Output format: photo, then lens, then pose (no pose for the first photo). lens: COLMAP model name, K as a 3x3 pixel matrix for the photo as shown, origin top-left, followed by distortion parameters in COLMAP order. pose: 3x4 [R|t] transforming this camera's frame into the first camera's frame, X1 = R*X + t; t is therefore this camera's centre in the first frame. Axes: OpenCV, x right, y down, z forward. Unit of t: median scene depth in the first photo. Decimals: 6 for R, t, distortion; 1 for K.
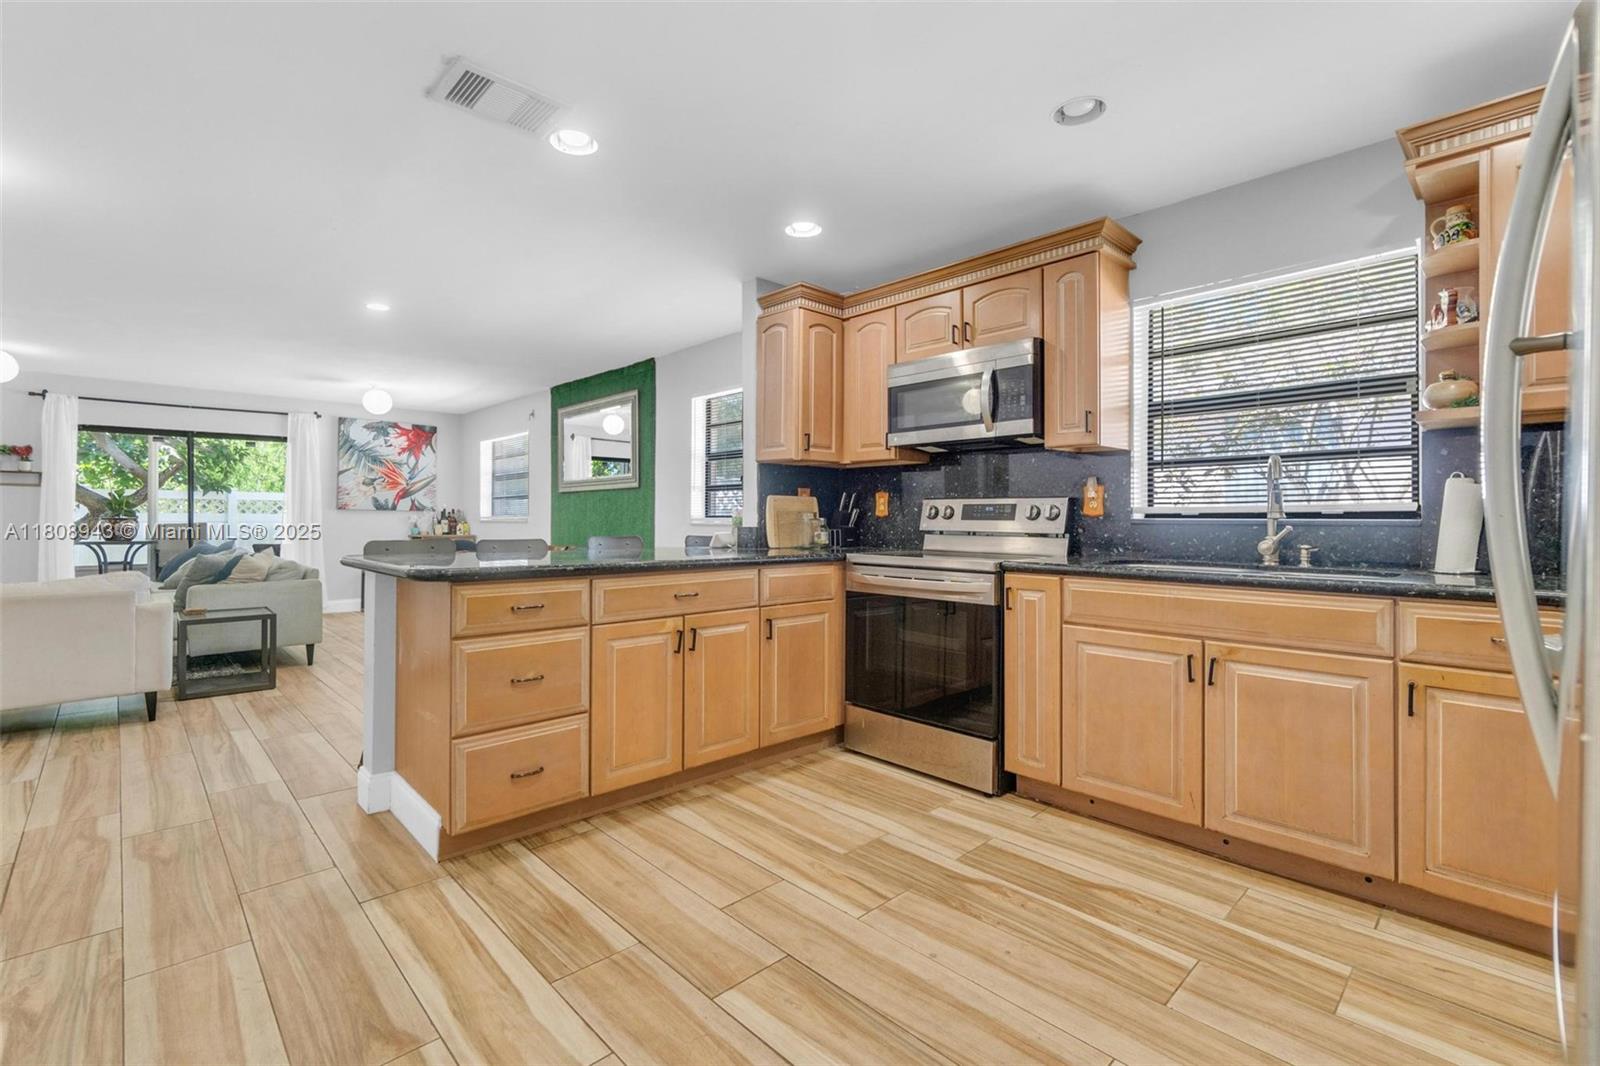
lens RADIAL K [[735.7, 0, 775.8], [0, 735.7, 516.2], [0, 0, 1]] dist [-0.001274, 0.000372]
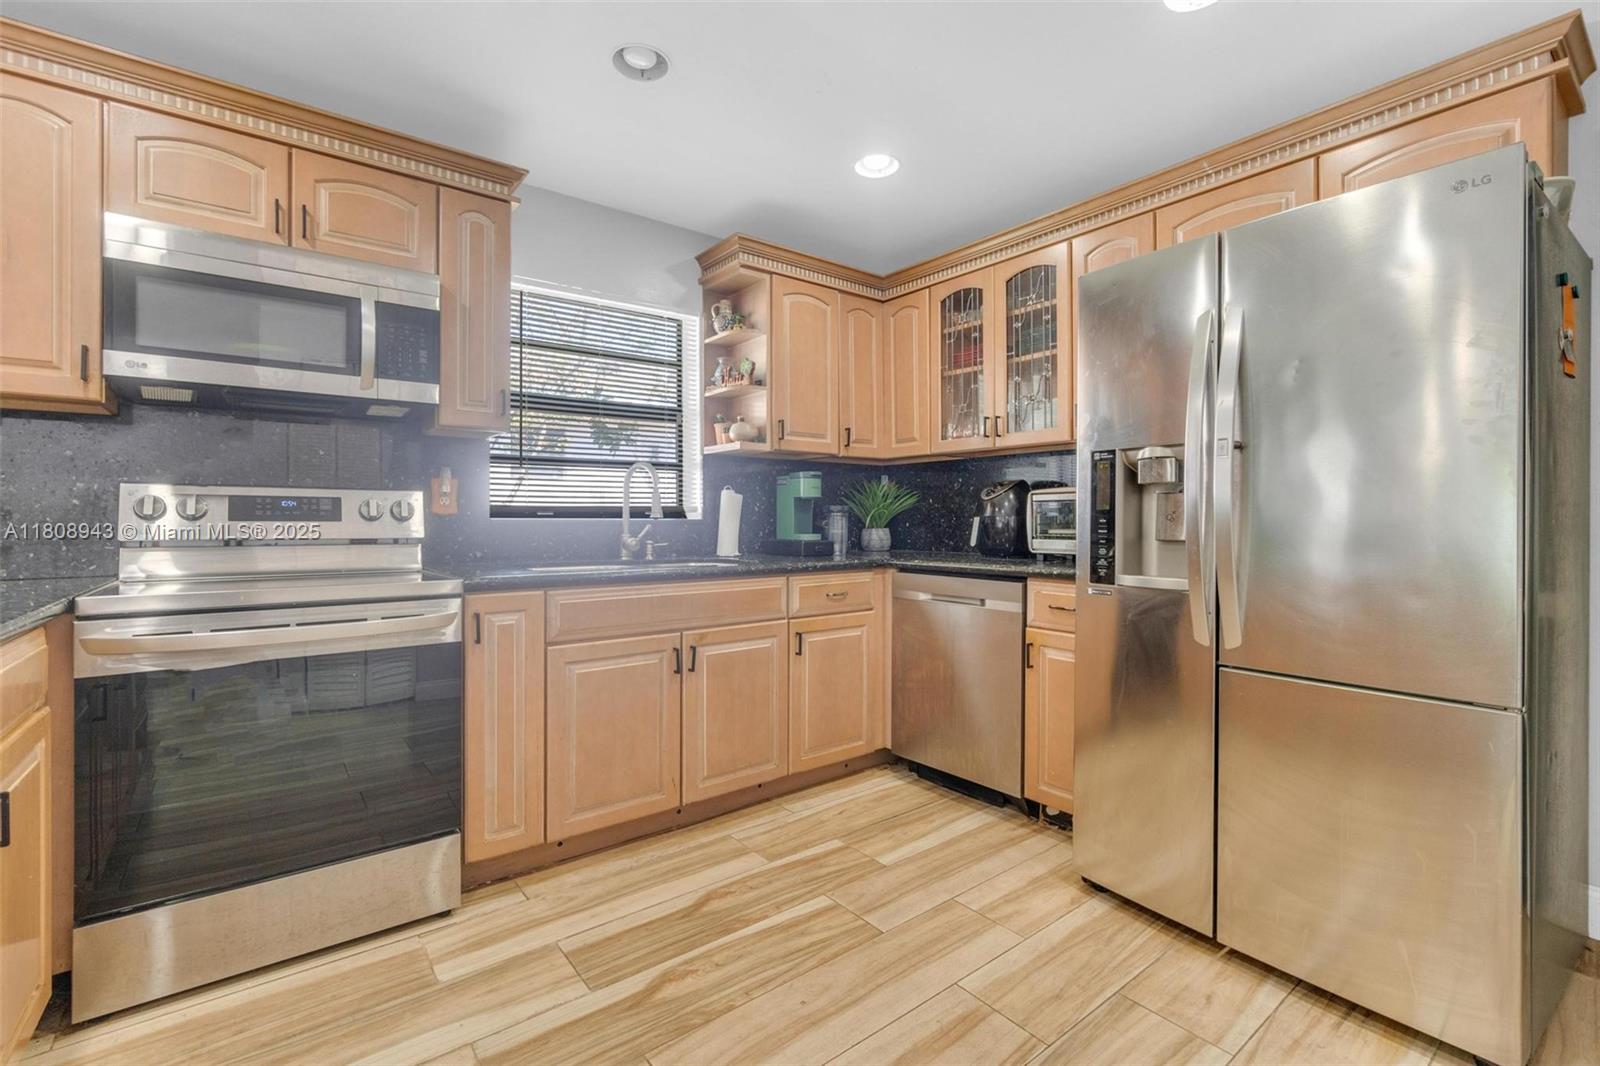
lens RADIAL K [[703.9, 0, 800.6], [0, 703.9, 516.5], [0, 0, 1]] dist [-0.002995, -0.000147]
pose [[0.076979, -0.002093, 0.997031, -0.389575], [-0.005712, 0.999980, 0.002541, -0.003787], [-0.997016, -0.005891, 0.076965, 0.674399]]
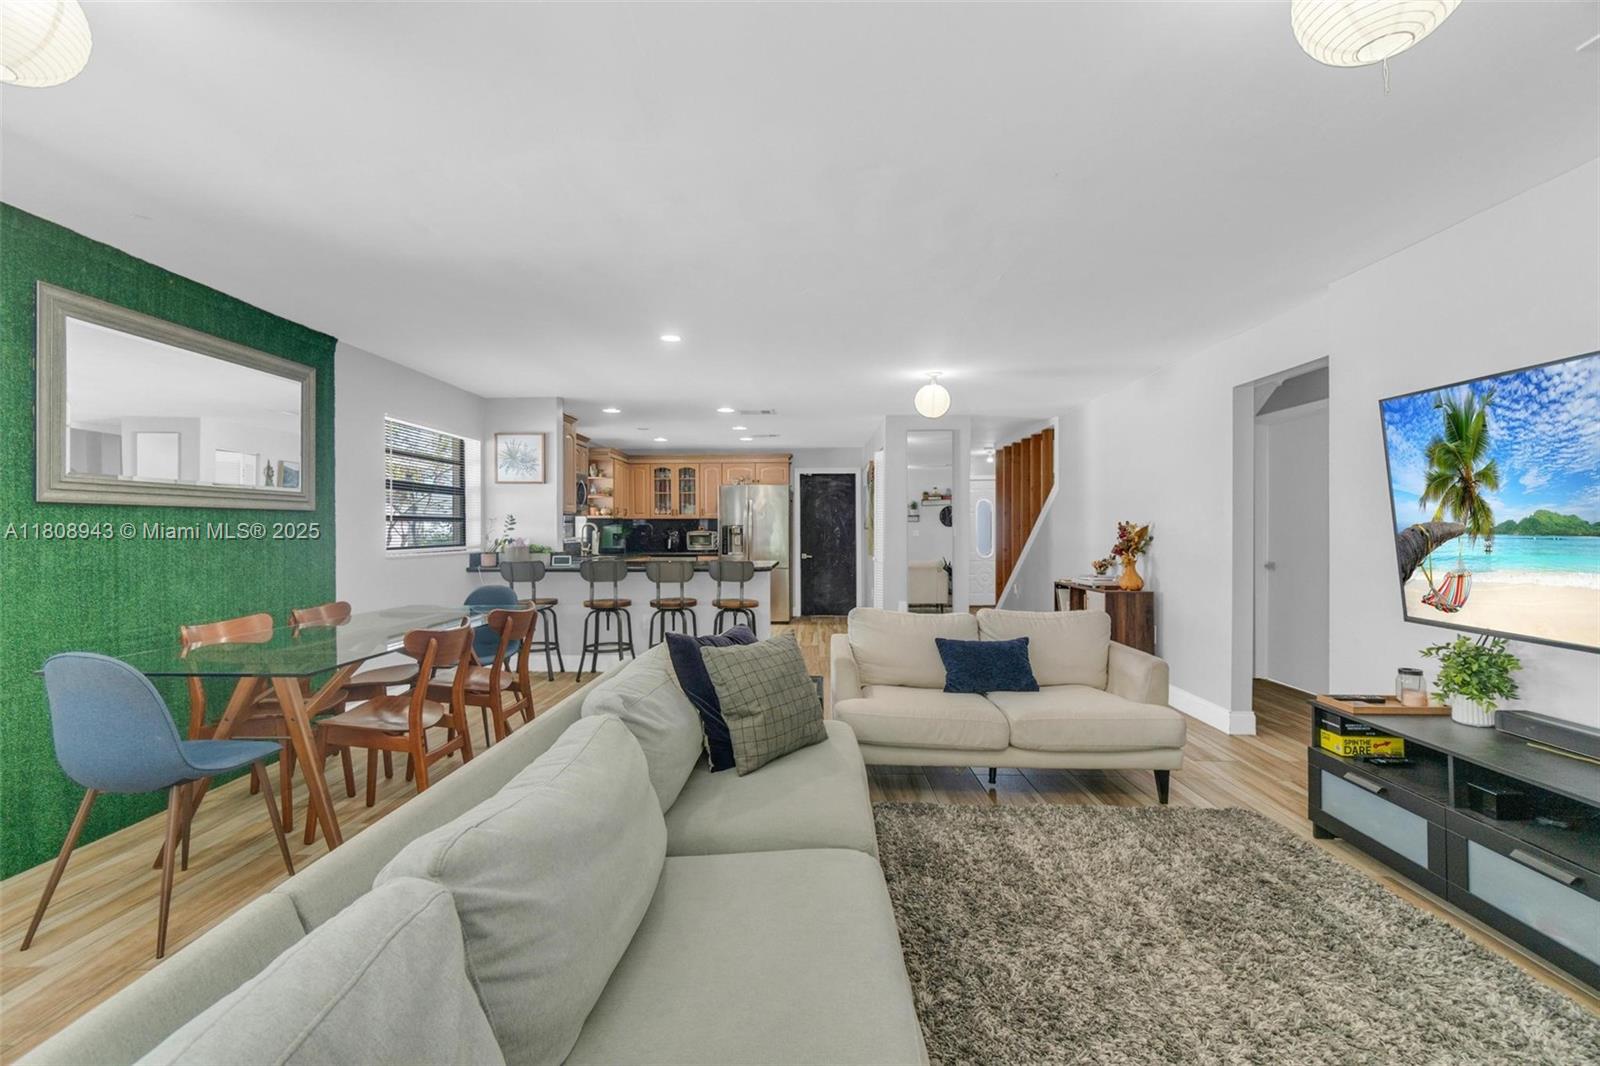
lens RADIAL K [[691.3, 0, 793.2], [0, 691.3, 526.7], [0, 0, 1]] dist [-0.002207, -0.000177]
pose [[-0.718890, 0.000123, 0.695124, -2.269318], [-0.004040, 0.999982, -0.004355, -0.056959], [-0.695112, -0.005939, -0.718877, 2.687507]]
